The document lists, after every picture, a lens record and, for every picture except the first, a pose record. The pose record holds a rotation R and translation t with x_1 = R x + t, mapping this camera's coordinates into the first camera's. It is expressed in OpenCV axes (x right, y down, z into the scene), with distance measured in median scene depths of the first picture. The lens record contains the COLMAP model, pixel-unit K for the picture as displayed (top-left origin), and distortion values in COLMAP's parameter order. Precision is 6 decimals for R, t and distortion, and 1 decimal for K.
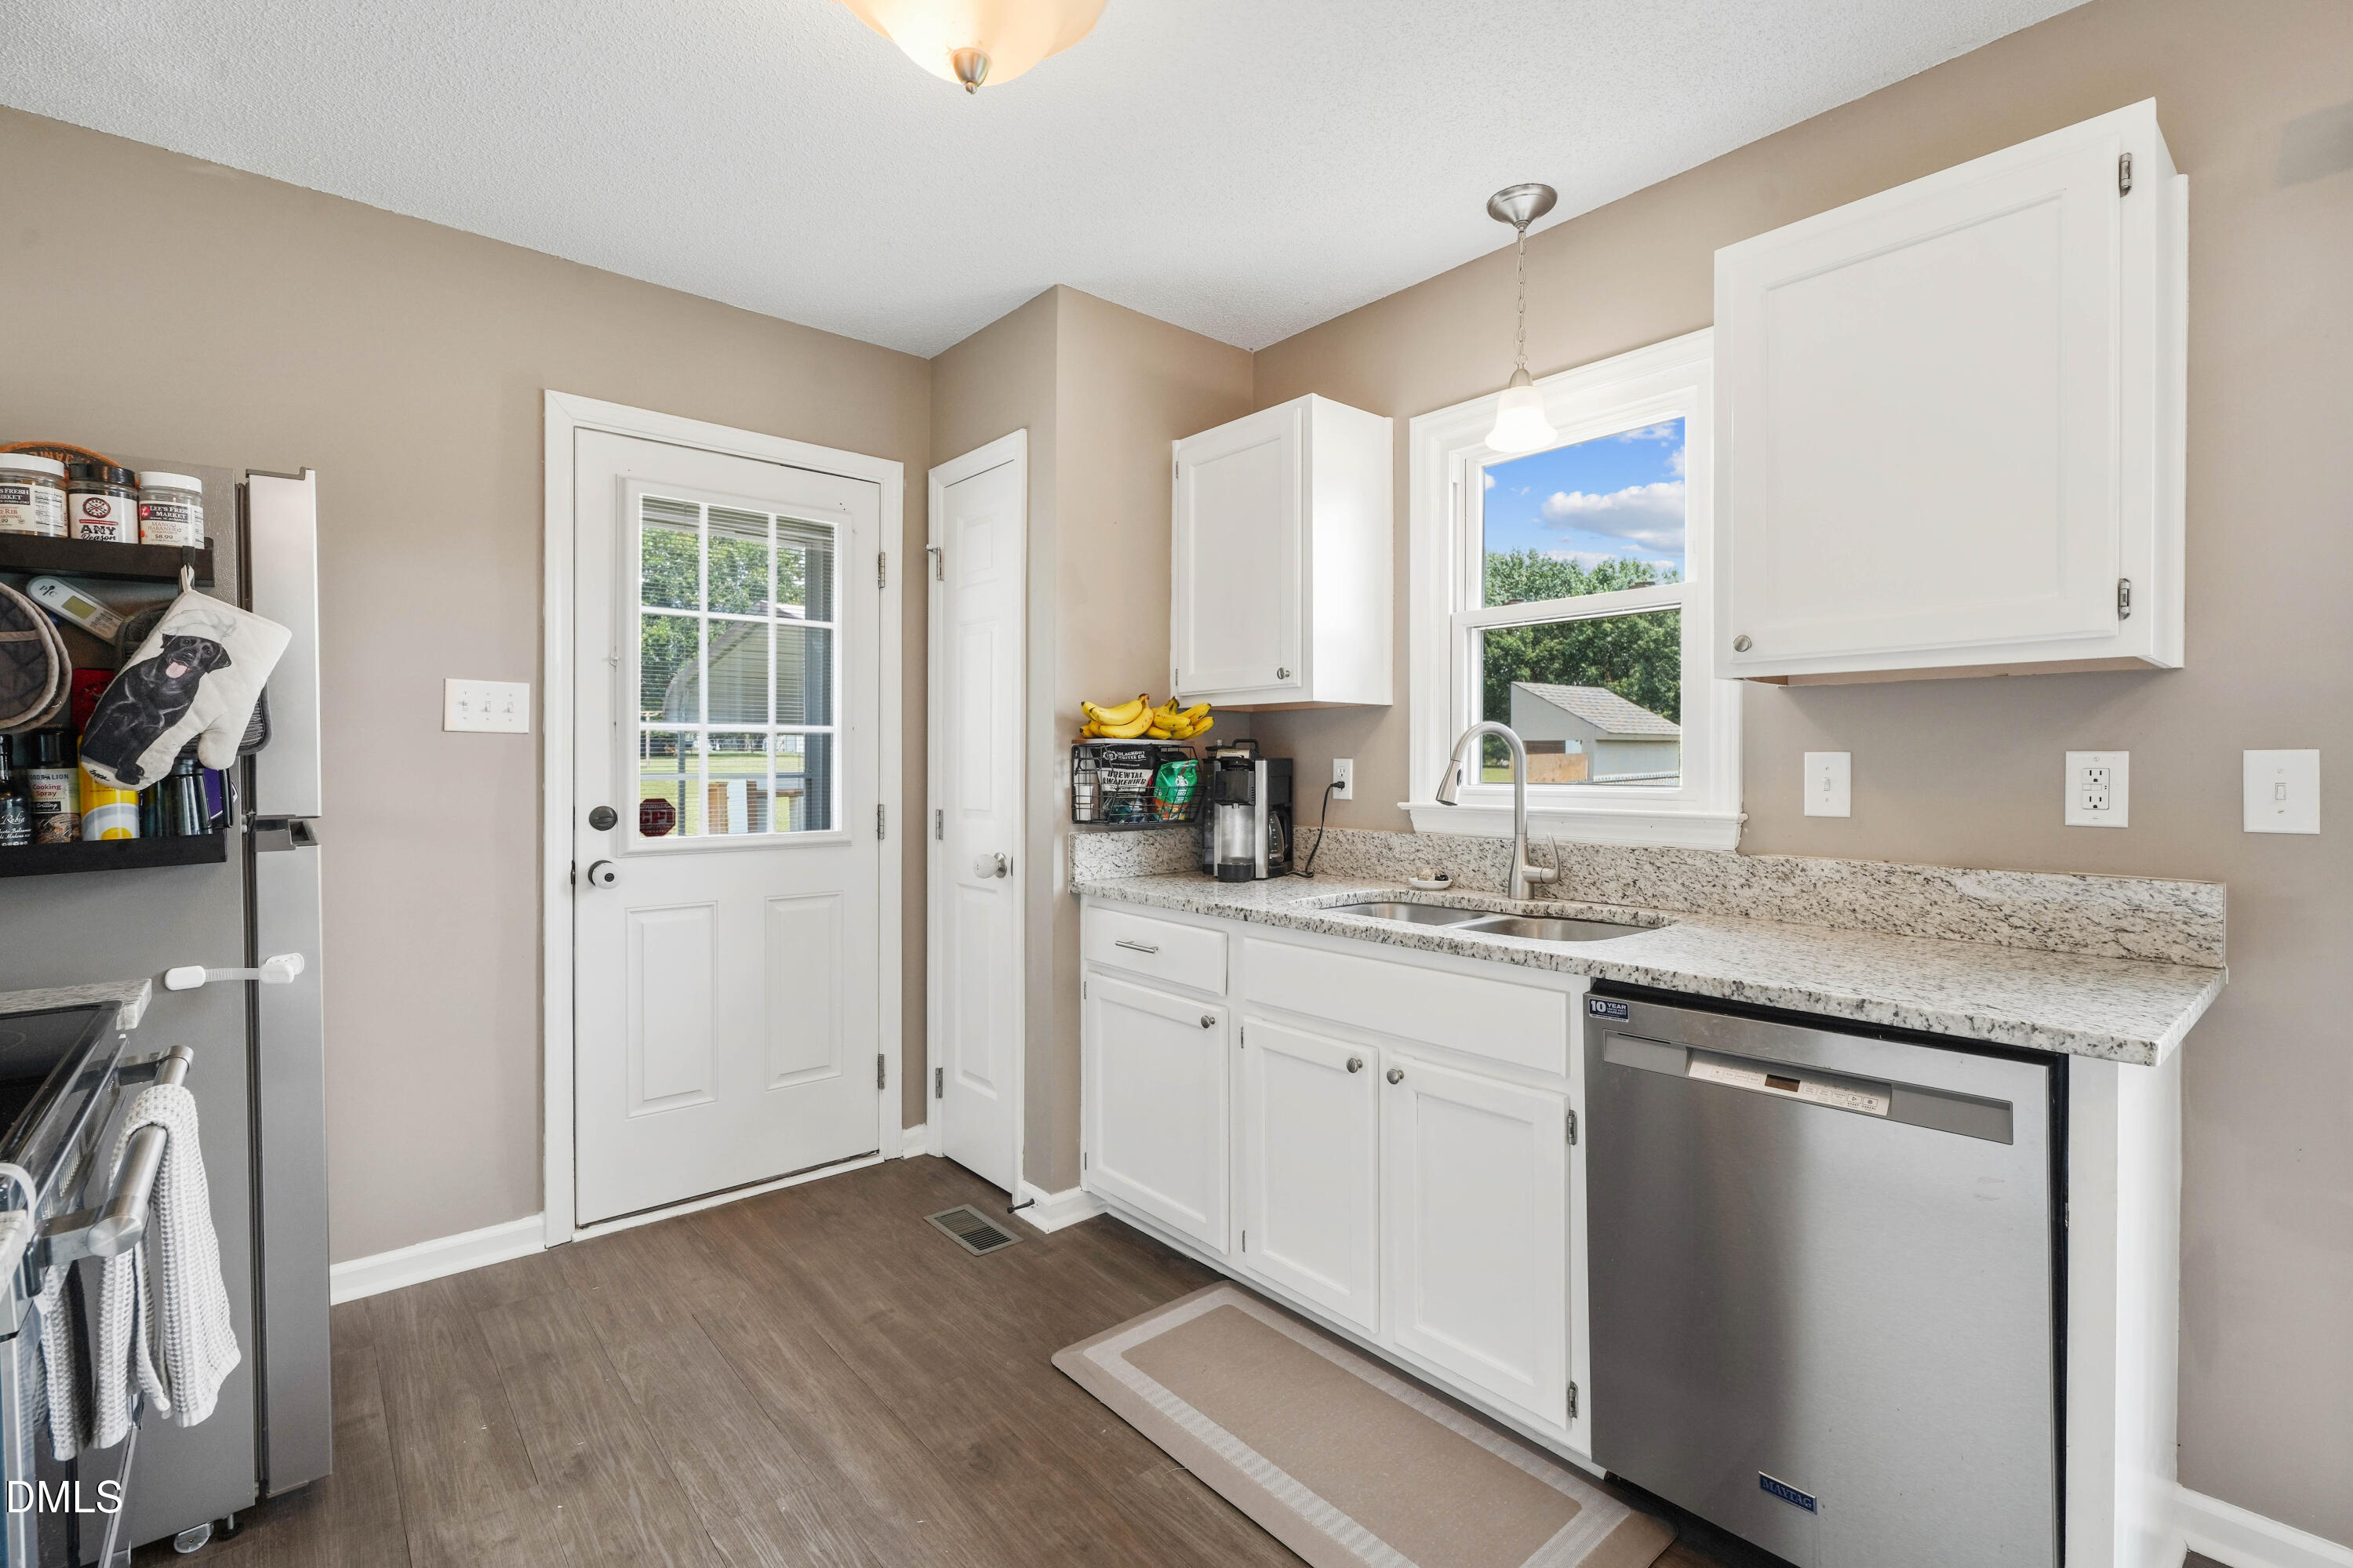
lens RADIAL K [[1058.8, 0, 1185.6], [0, 1058.8, 767.6], [0, 0, 1]] dist [-0.005061, 0.003977]
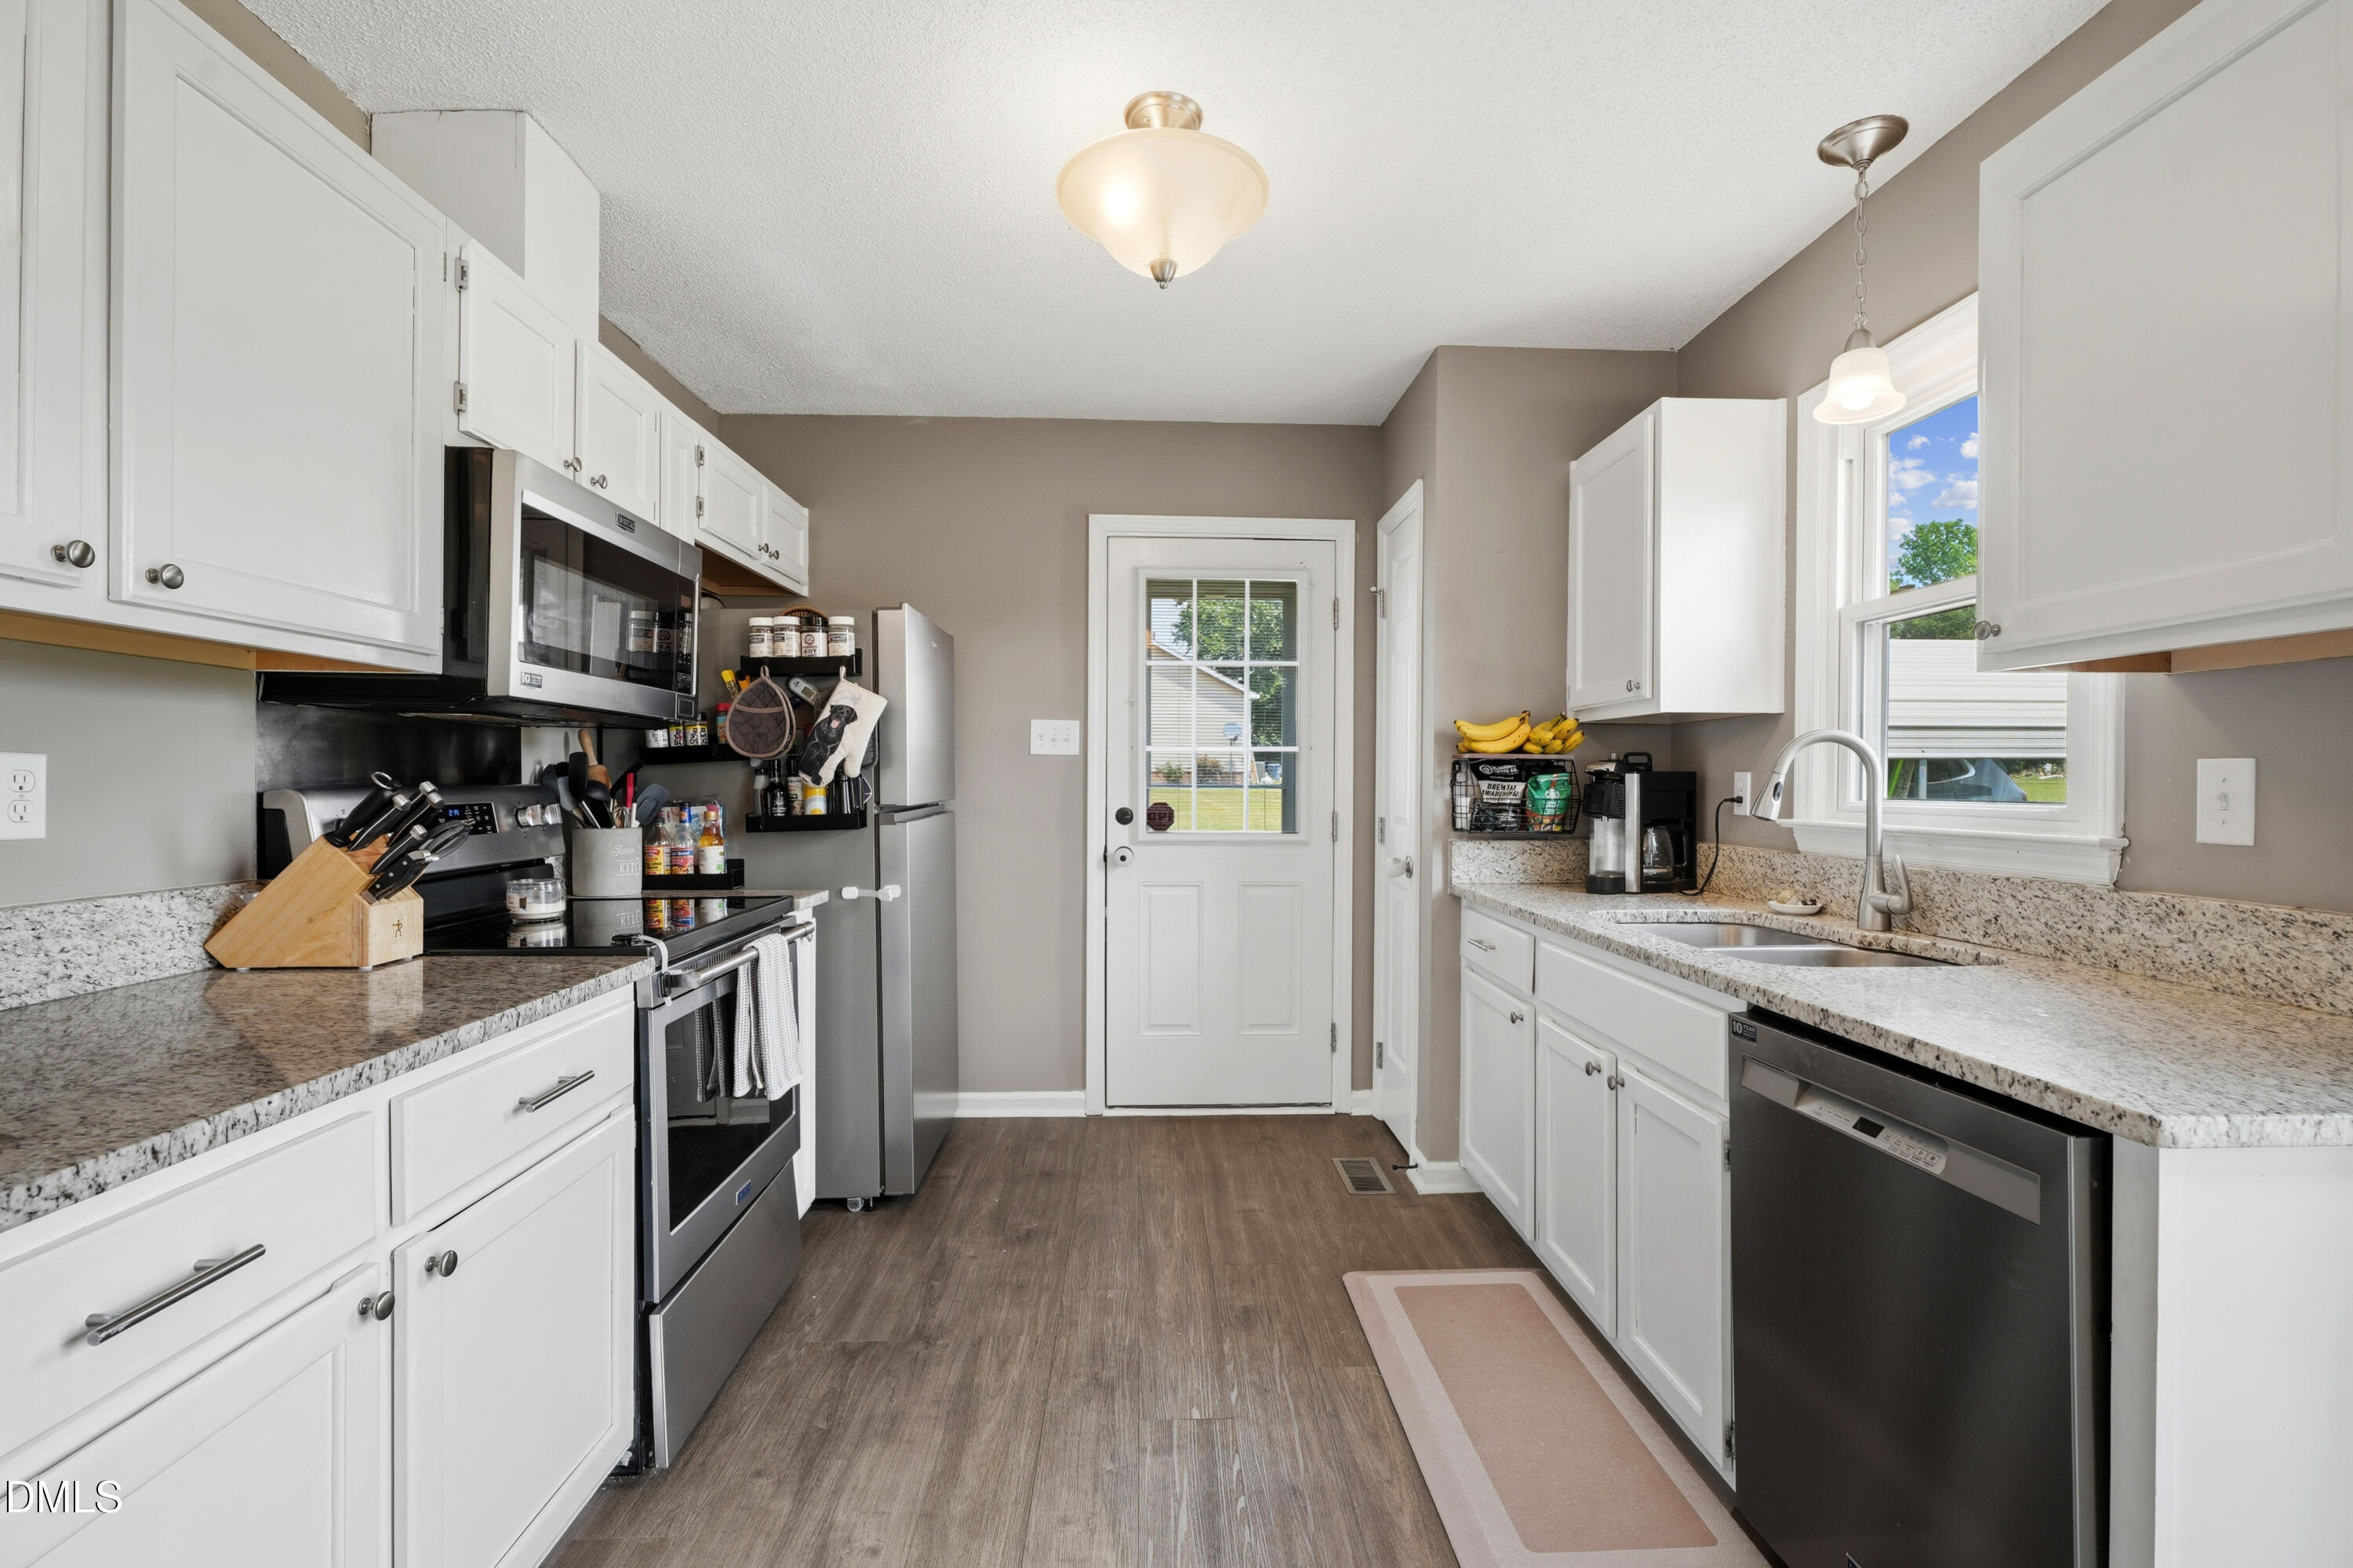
lens RADIAL K [[1058.8, 0, 1187.0], [0, 1058.8, 786.5], [0, 0, 1]] dist [-0.005061, 0.003977]
pose [[0.782736, 0.005677, -0.622328, 0.420709], [-0.005585, 0.999982, 0.002098, 0.006483], [0.622328, 0.001834, 0.782754, -0.039509]]
